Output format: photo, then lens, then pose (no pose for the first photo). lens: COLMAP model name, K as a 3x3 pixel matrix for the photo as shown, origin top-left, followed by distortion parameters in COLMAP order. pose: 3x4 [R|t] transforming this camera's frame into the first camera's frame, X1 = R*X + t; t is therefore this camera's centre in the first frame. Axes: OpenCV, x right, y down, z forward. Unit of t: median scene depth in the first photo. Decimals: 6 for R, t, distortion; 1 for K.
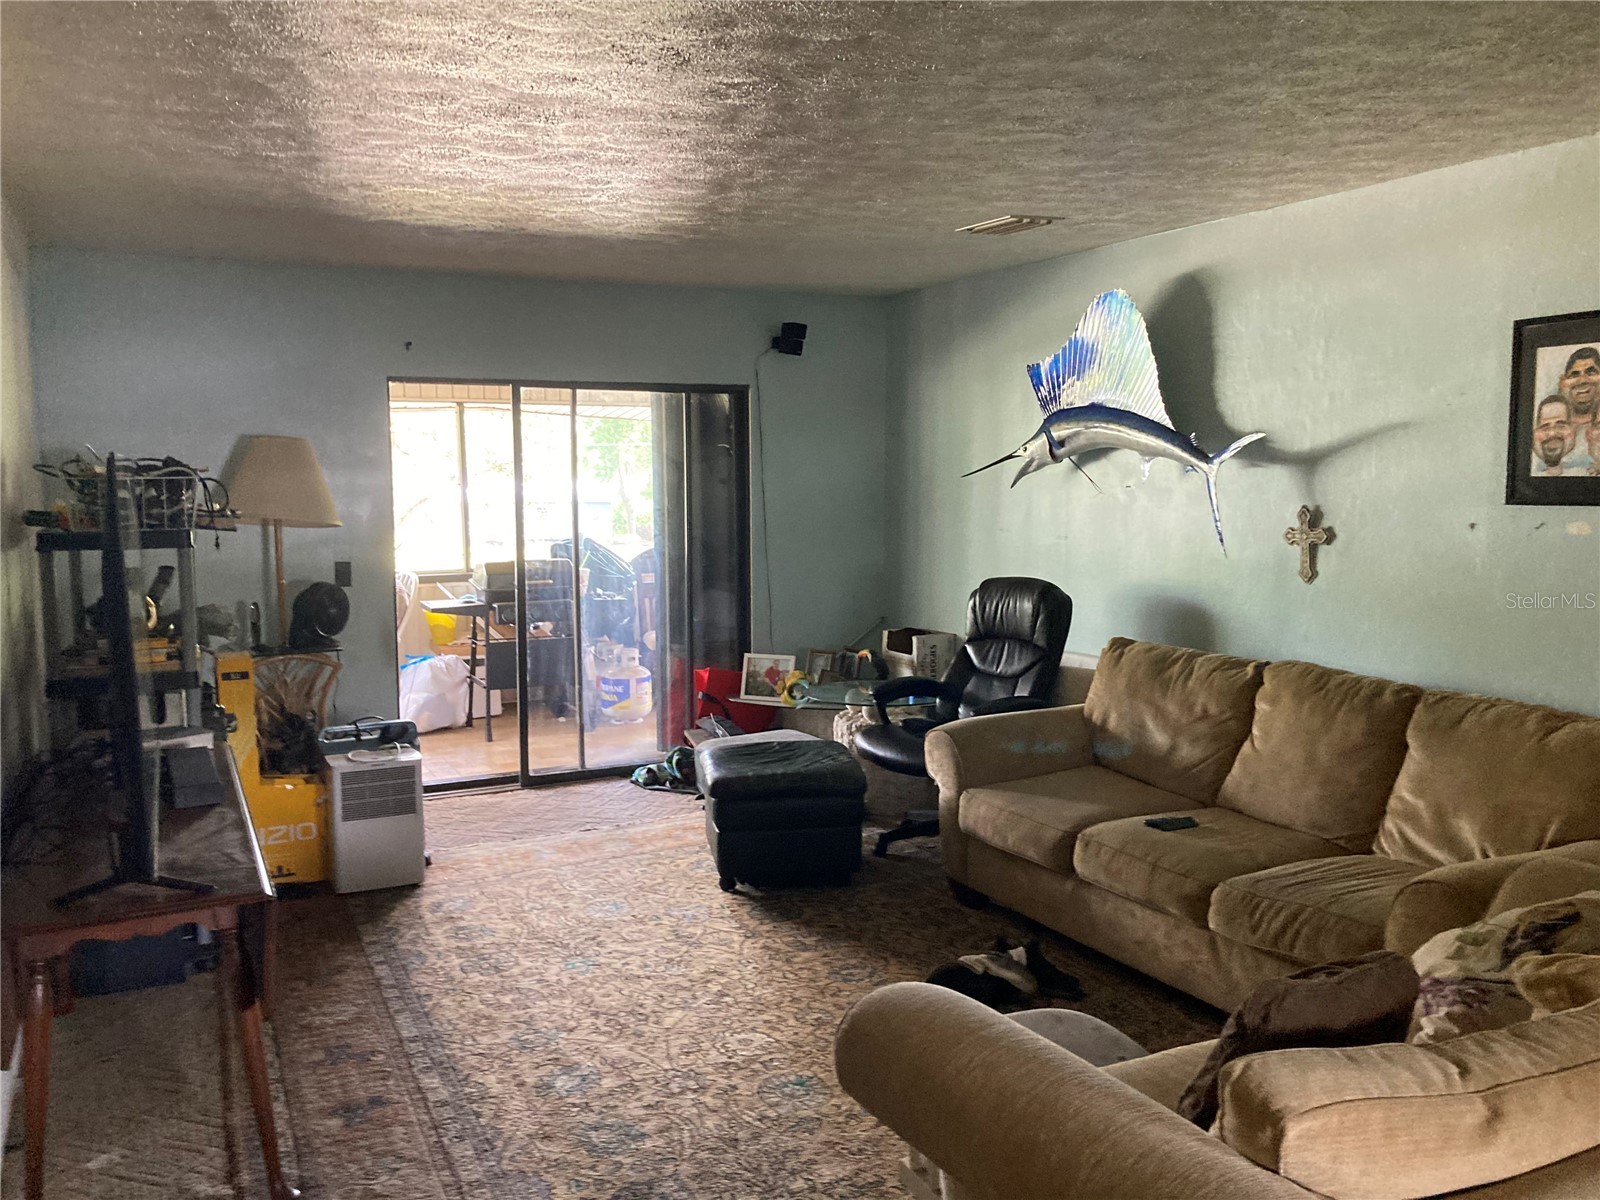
lens RADIAL K [[1315.9, 0, 800.2], [0, 1315.9, 600.6], [0, 0, 1]] dist [0.027566, -0.025520]
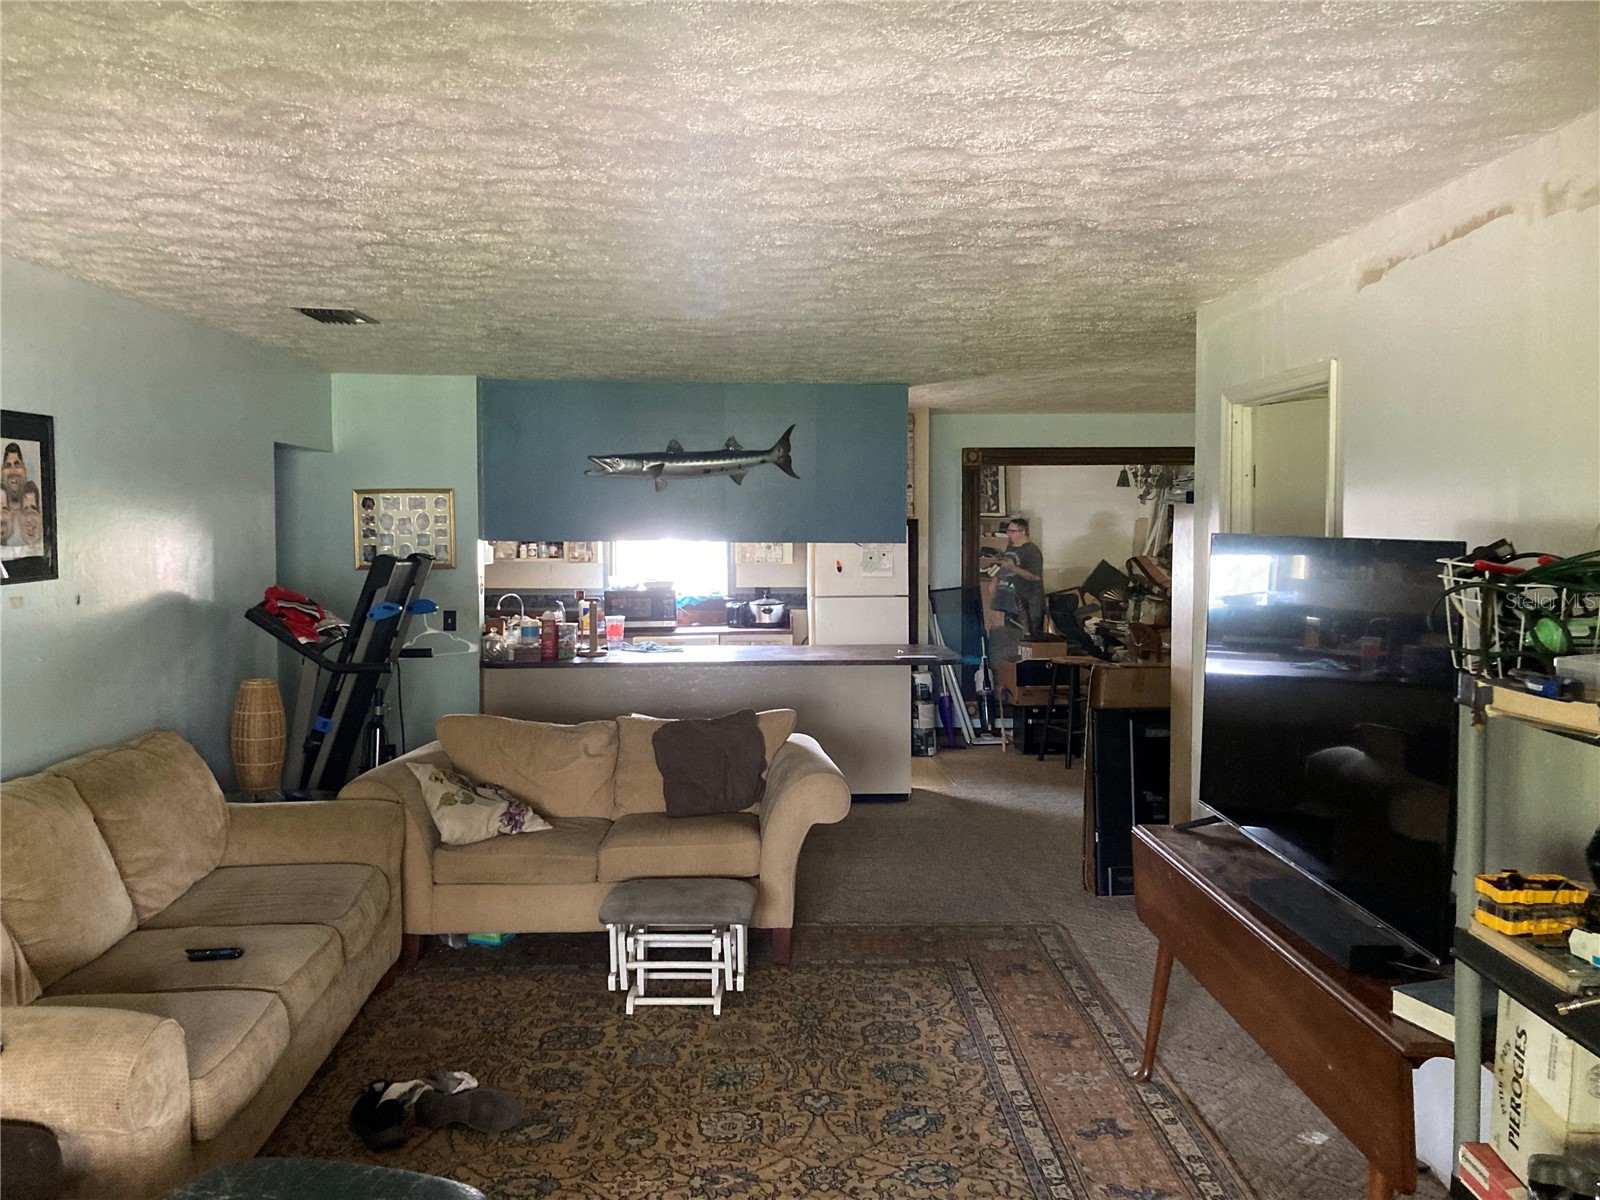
lens RADIAL K [[1315.9, 0, 798.6], [0, 1315.9, 598.3], [0, 0, 1]] dist [0.027566, -0.025520]
pose [[-0.909531, -0.016006, 0.415328, -0.519493], [0.047269, 0.988792, 0.141621, -0.204375], [-0.412940, 0.148441, -0.898580, 1.905752]]
